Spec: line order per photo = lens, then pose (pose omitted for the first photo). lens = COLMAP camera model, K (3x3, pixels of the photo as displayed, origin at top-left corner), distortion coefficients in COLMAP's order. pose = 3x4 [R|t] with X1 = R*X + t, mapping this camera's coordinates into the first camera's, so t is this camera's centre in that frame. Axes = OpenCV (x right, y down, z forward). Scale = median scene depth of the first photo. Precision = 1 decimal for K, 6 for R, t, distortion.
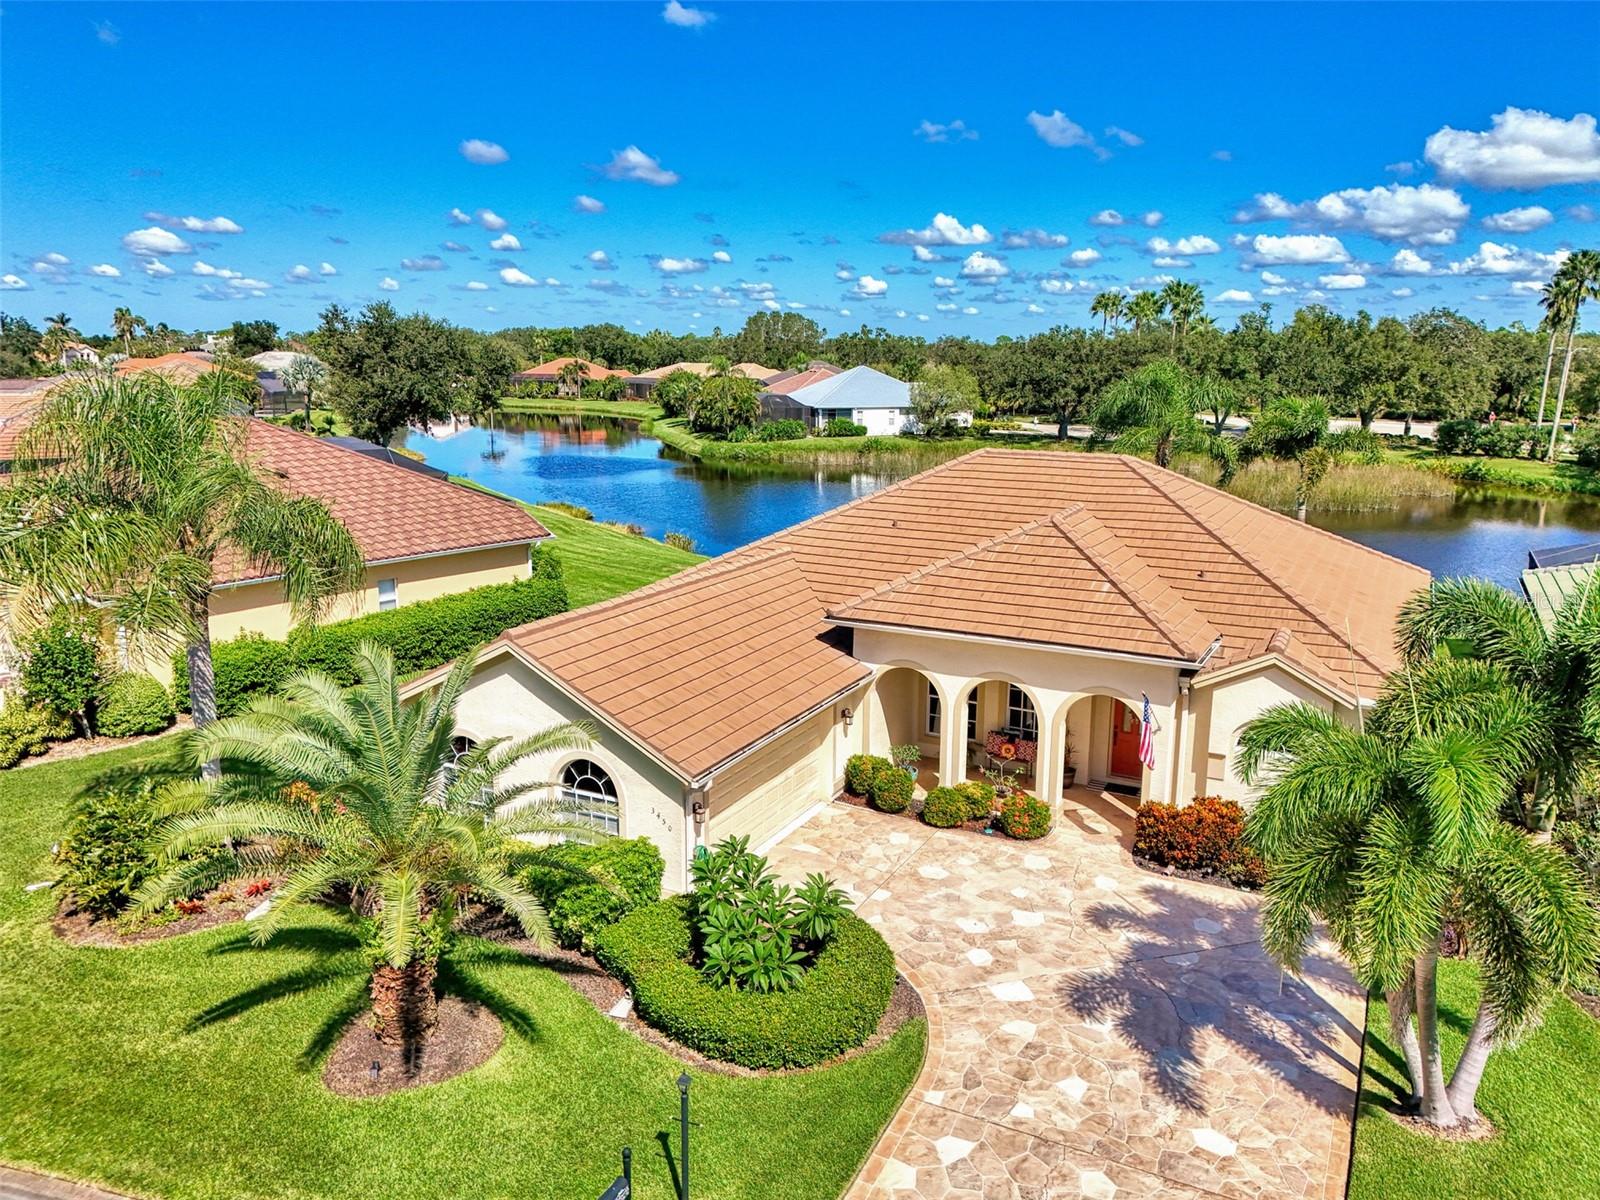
lens RADIAL K [[1119.2, 0, 807.7], [0, 1119.2, 600.1], [0, 0, 1]] dist [0.055075, -0.045348]
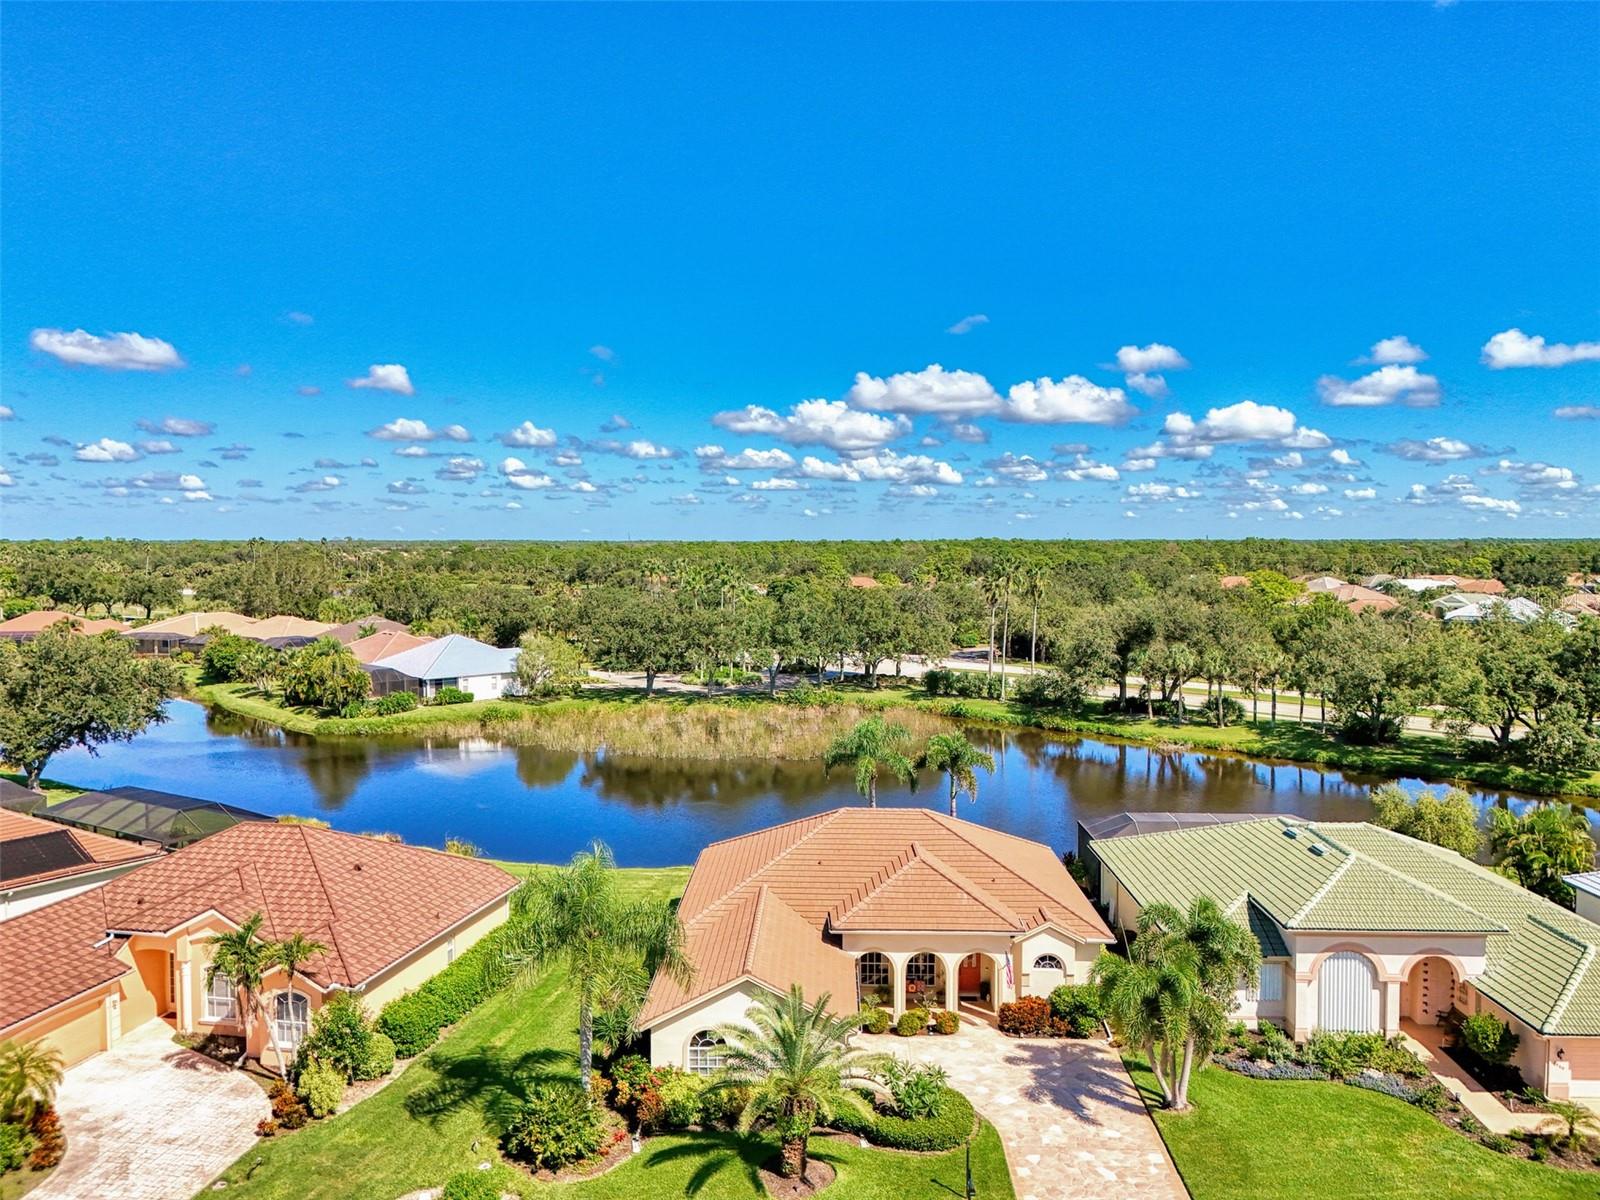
lens RADIAL K [[1119.2, 0, 793.2], [0, 1119.2, 638.4], [0, 0, 1]] dist [0.055075, -0.045348]
pose [[0.905806, -0.036471, 0.422119, -0.712414], [0.100439, 0.986374, -0.130304, -0.198567], [-0.411615, 0.160427, 0.897127, -0.635459]]
